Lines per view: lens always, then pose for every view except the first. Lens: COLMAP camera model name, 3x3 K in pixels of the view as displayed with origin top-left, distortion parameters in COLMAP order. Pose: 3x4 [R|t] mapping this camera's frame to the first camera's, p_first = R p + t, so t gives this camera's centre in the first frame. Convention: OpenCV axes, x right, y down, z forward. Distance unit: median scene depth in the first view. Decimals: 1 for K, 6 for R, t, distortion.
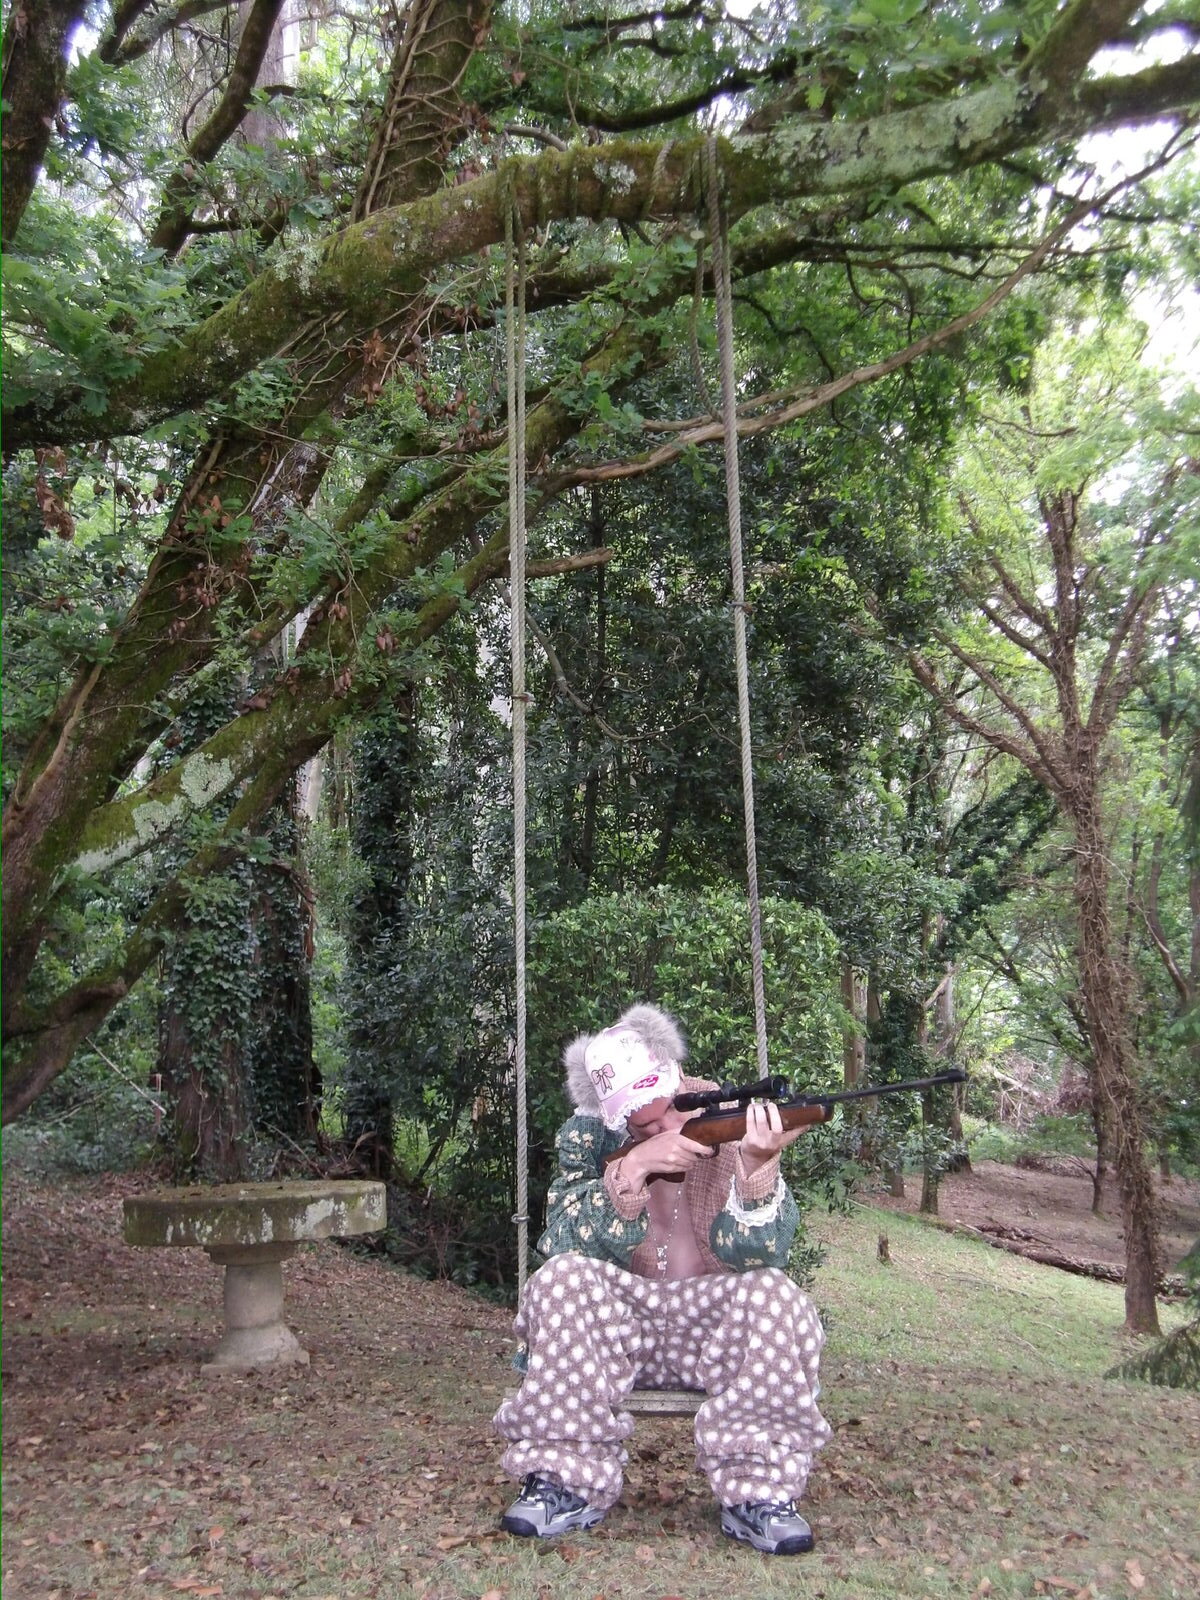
lens RADIAL K [[2146.1, 0, 600.0], [0, 2146.1, 800.0], [0, 0, 1]] dist [0.034564, 0.040208]
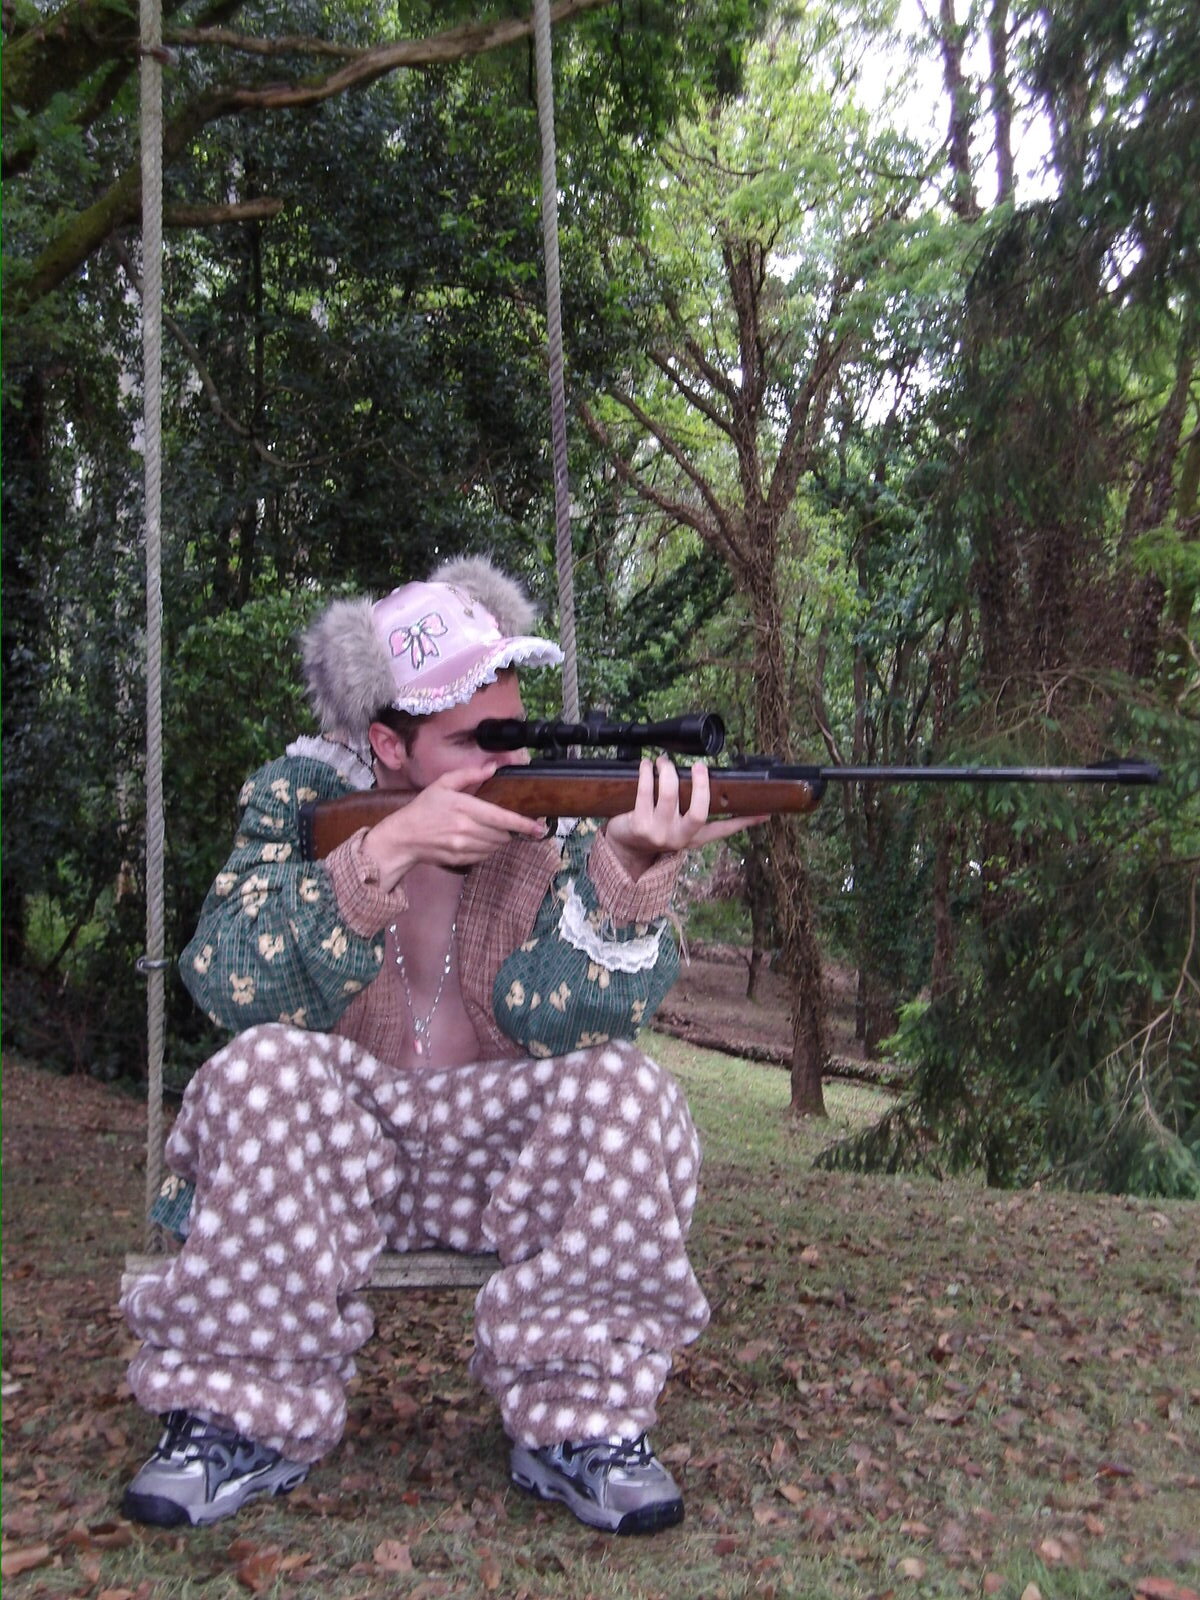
lens RADIAL K [[2146.1, 0, 600.0], [0, 2146.1, 800.0], [0, 0, 1]] dist [0.034564, 0.040208]
pose [[0.987088, 0.002965, 0.160151, -0.012841], [-0.018106, 0.995486, 0.093169, 0.092434], [-0.159152, -0.094866, 0.982686, 0.405671]]
